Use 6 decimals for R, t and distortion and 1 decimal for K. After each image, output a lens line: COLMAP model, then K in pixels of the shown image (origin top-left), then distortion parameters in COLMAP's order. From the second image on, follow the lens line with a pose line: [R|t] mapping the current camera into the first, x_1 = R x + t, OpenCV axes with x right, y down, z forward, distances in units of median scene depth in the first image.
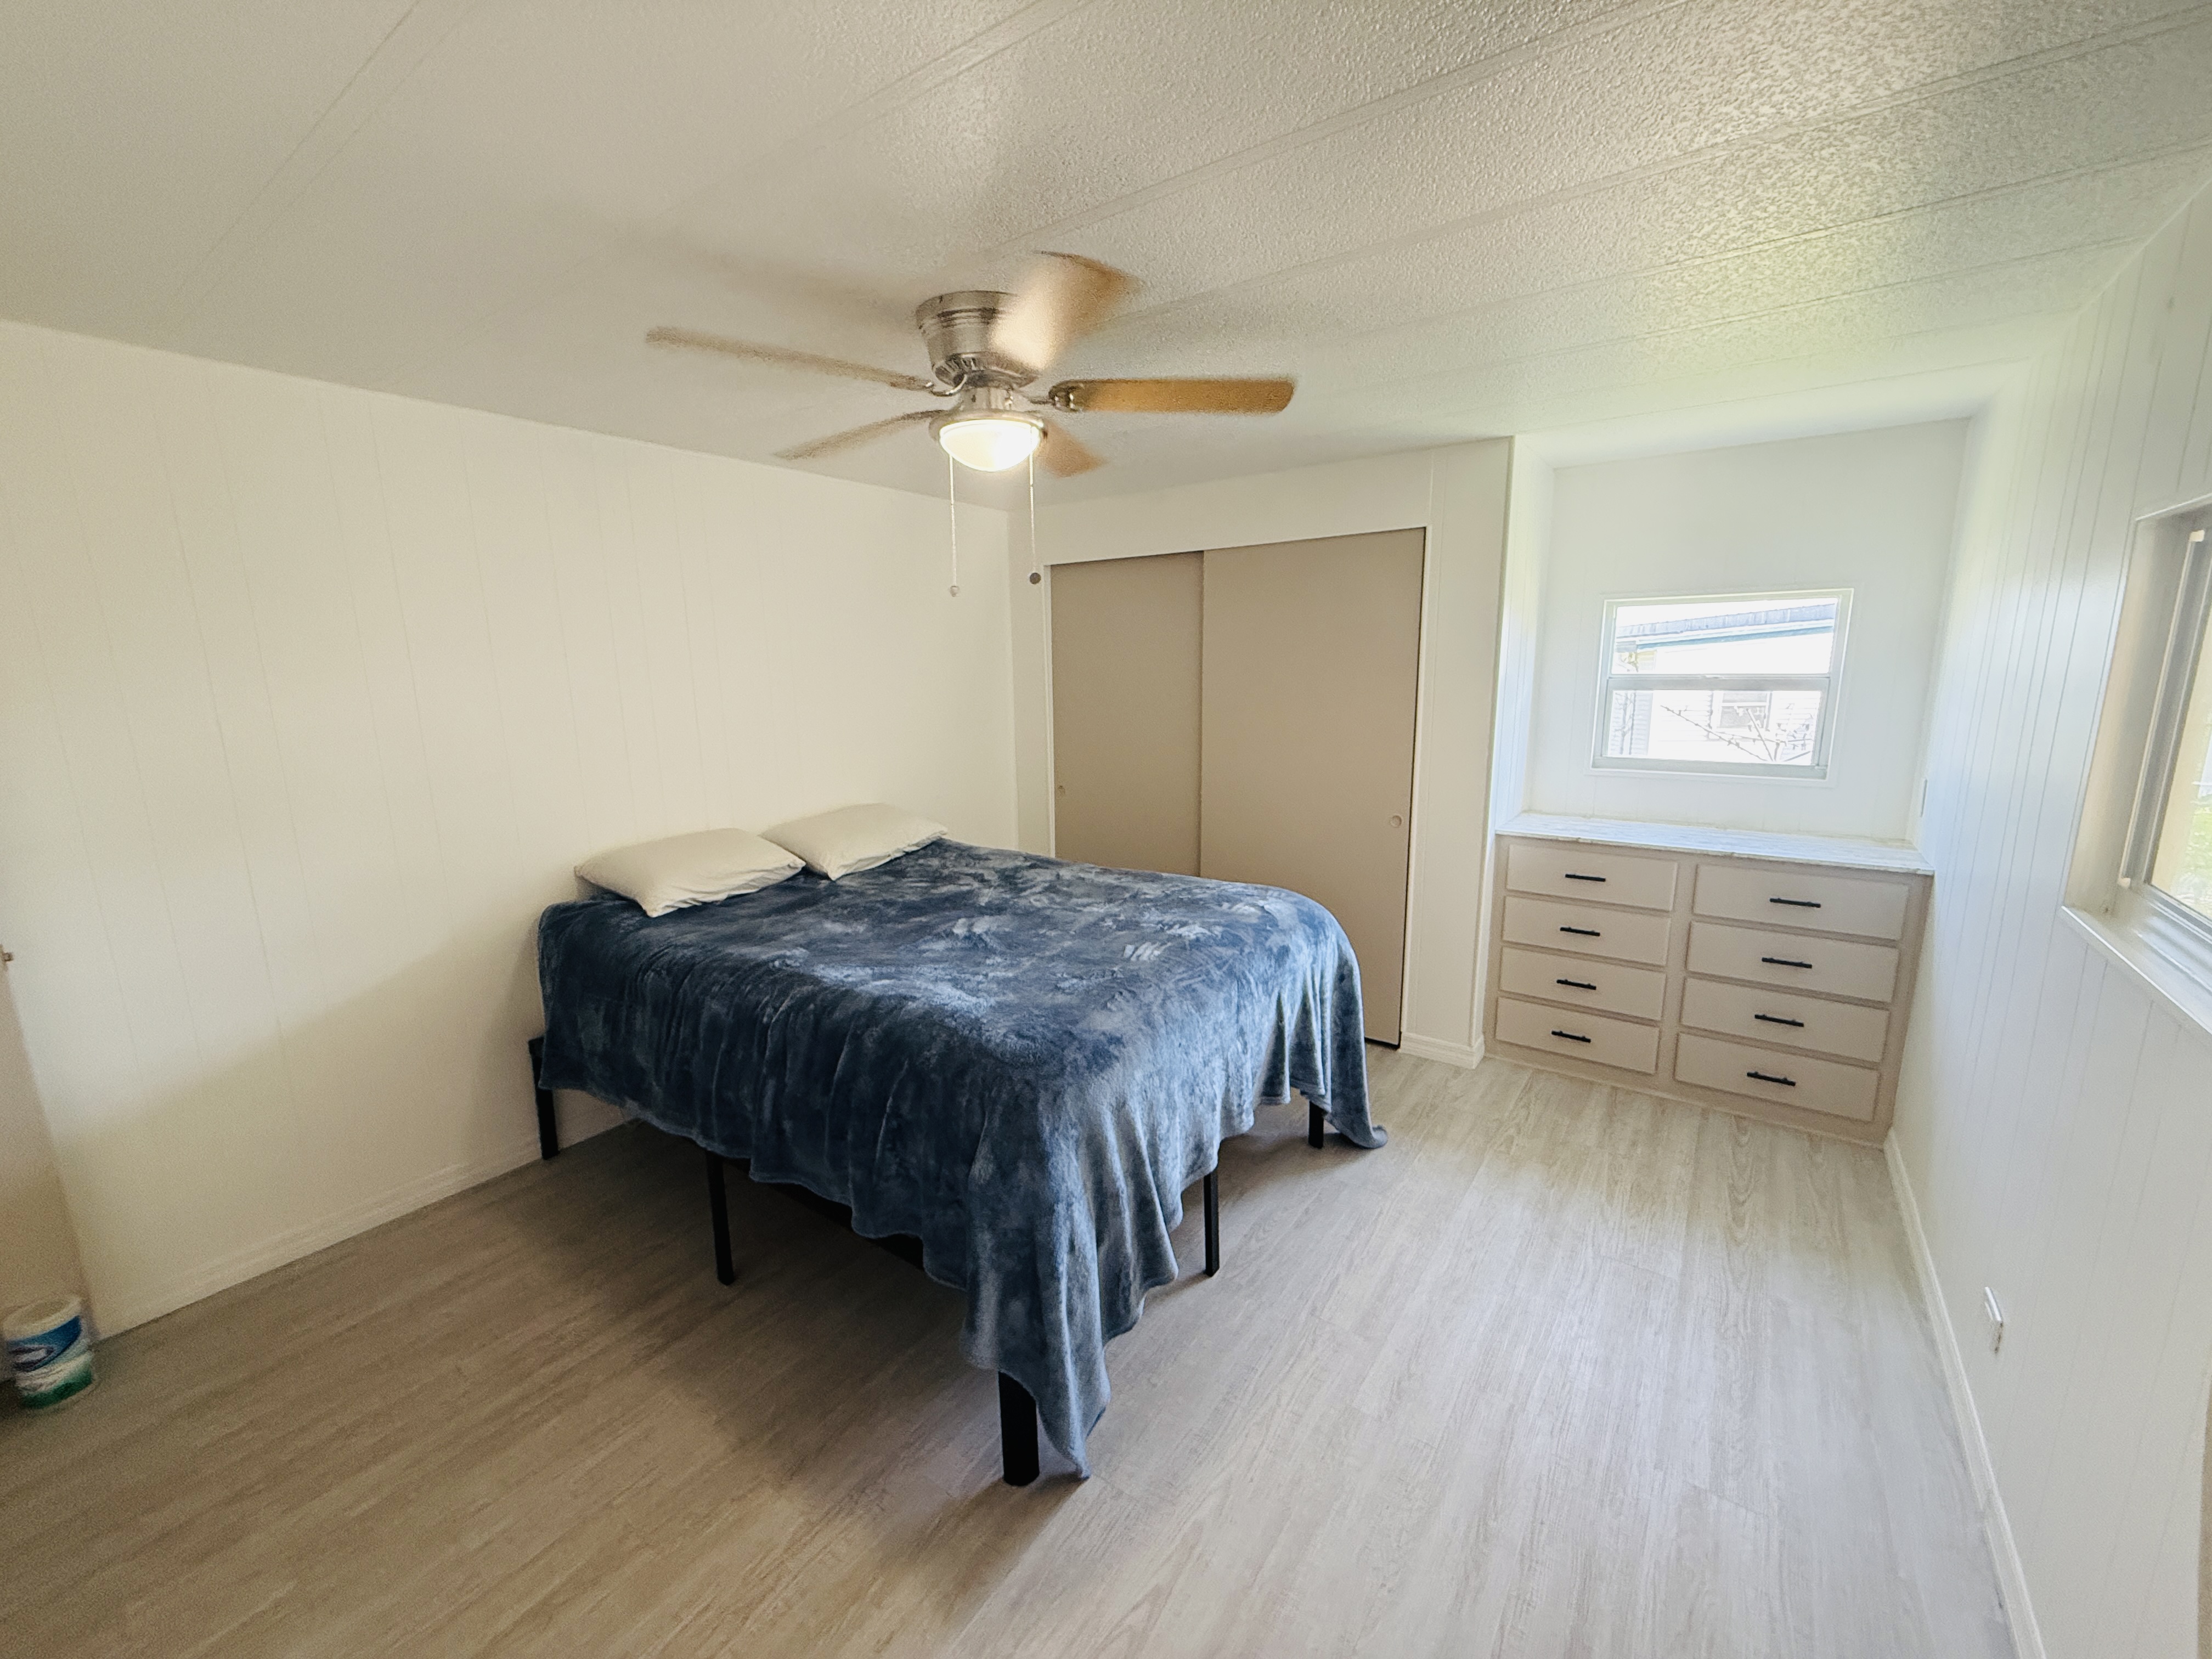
lens RADIAL K [[883.9, 0, 1097.1], [0, 883.9, 830.3], [0, 0, 1]] dist [0.003178, -0.000160]
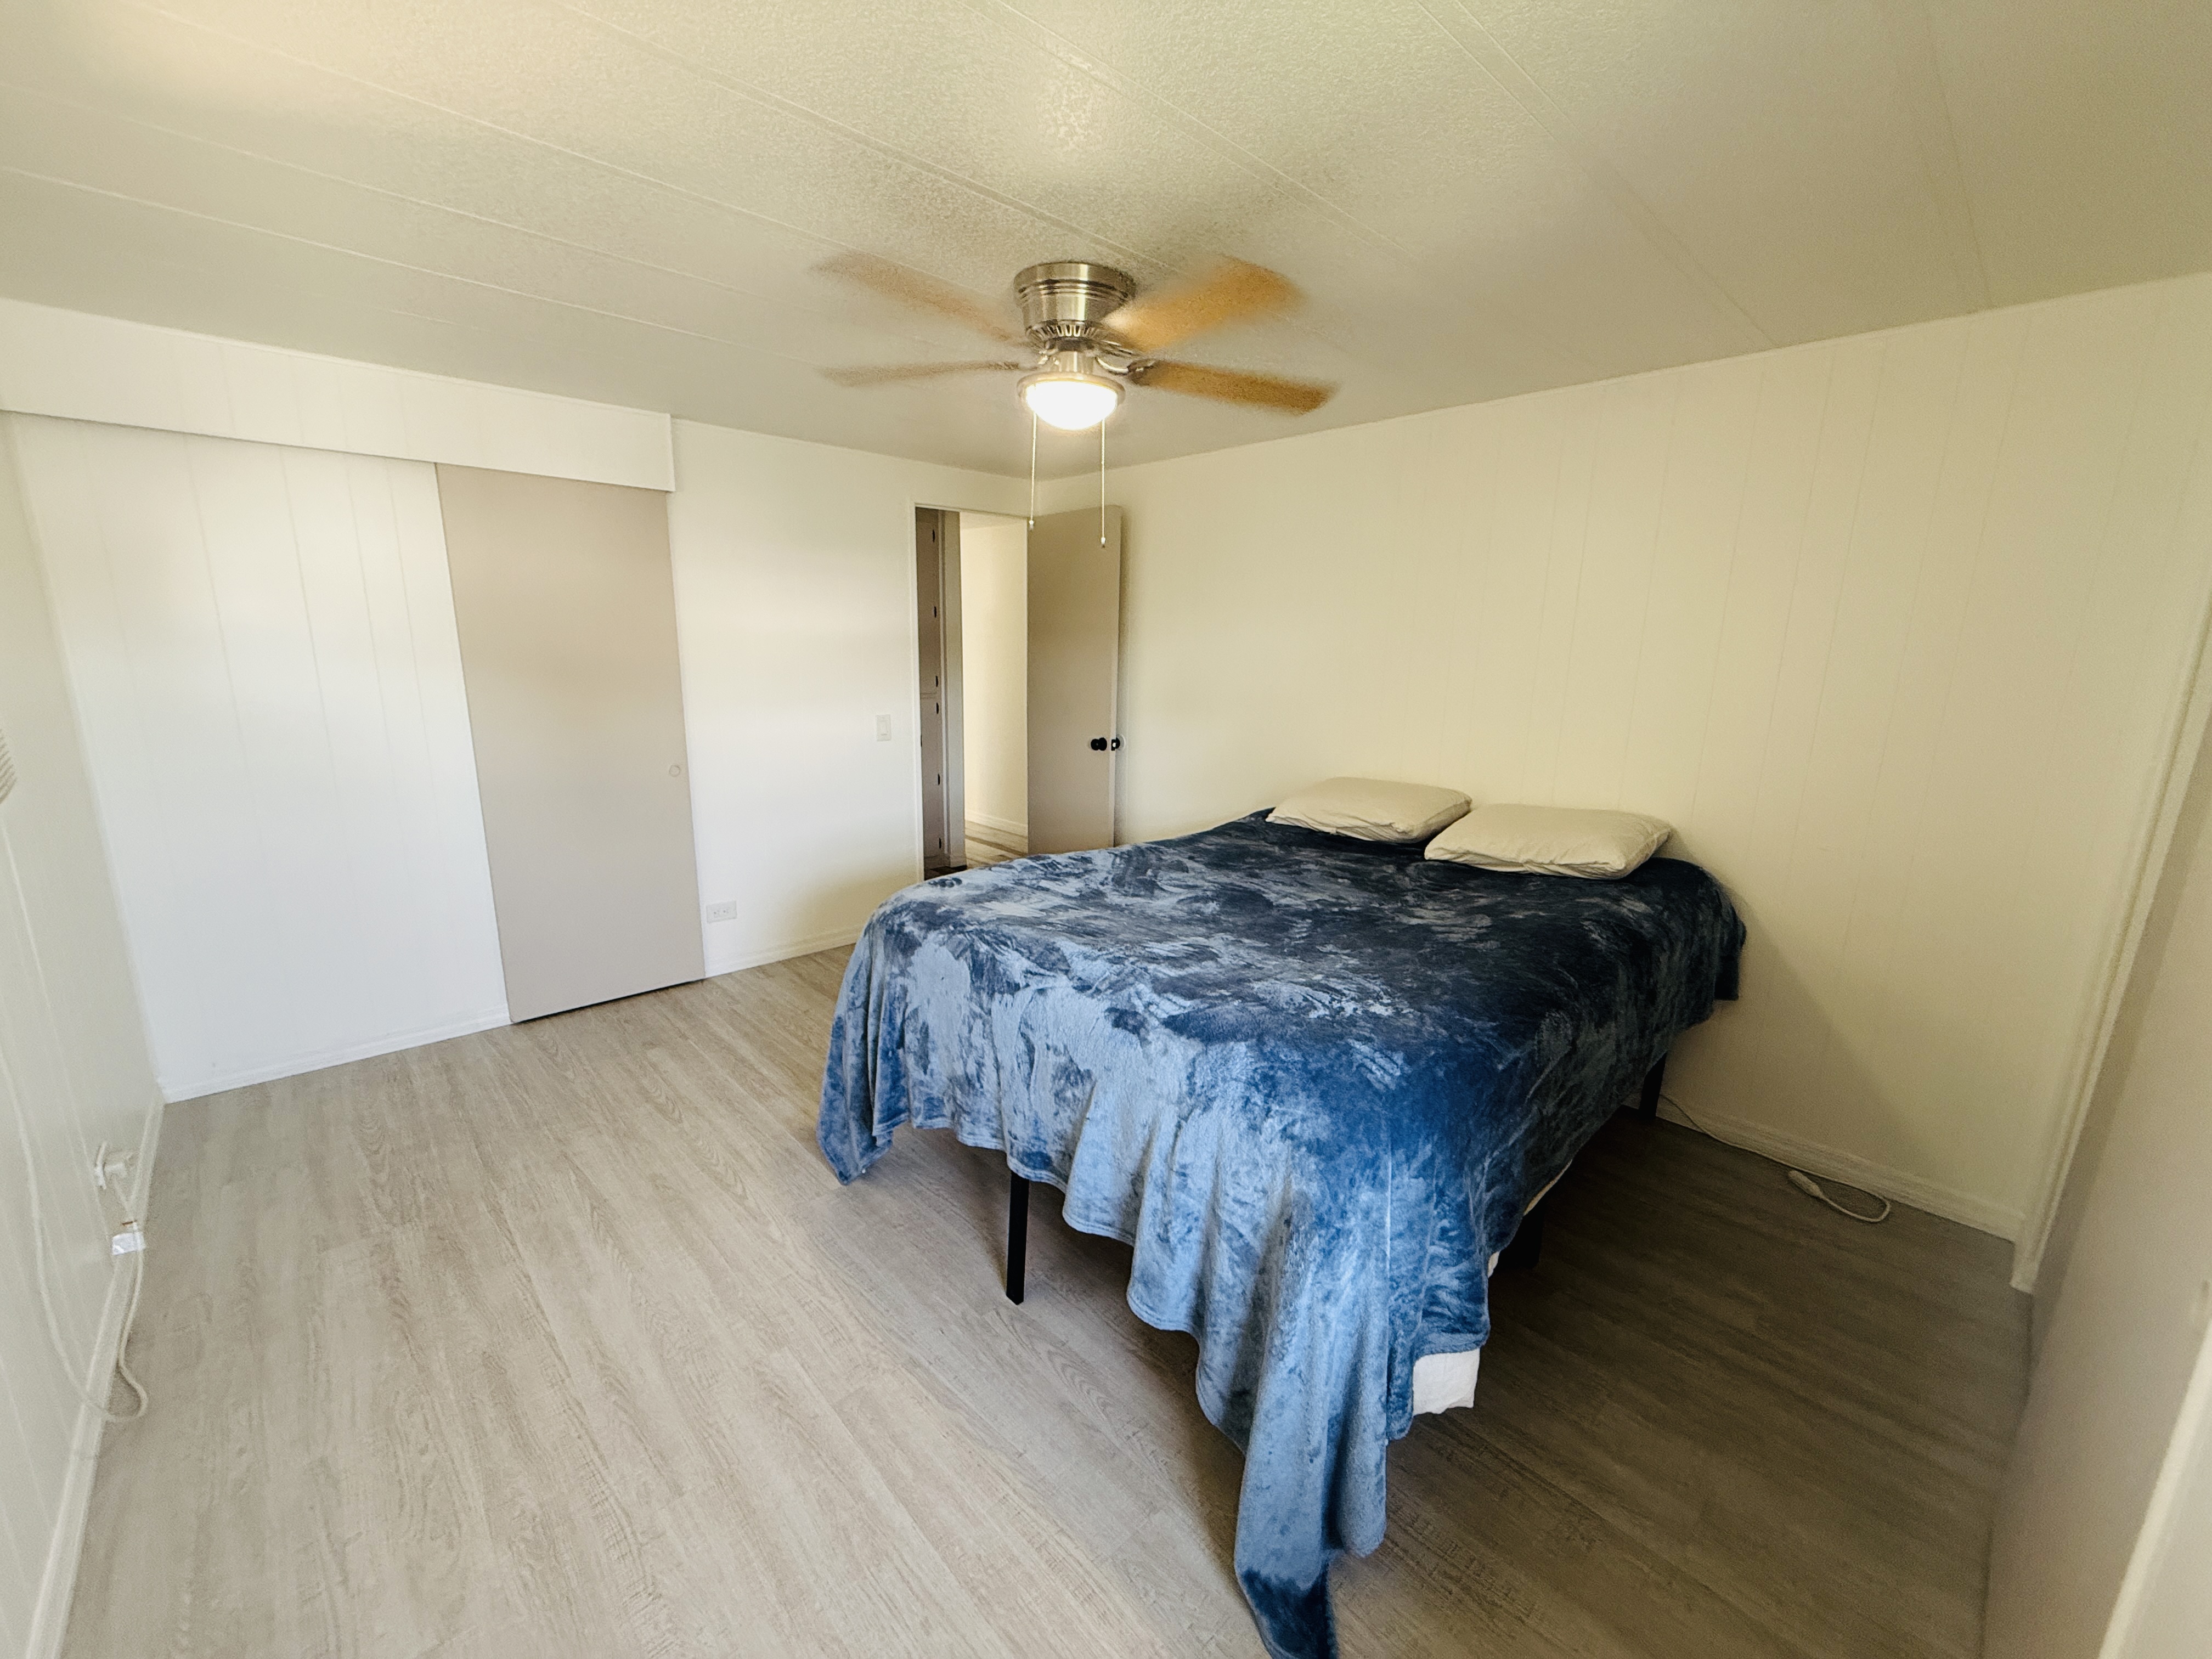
lens RADIAL K [[883.9, 0, 1105.5], [0, 883.9, 831.2], [0, 0, 1]] dist [0.003178, -0.000160]
pose [[-0.183721, 0.227825, -0.956212, 1.291958], [-0.193051, 0.945463, 0.262356, -0.287340], [0.963835, 0.232799, -0.129720, 1.658990]]
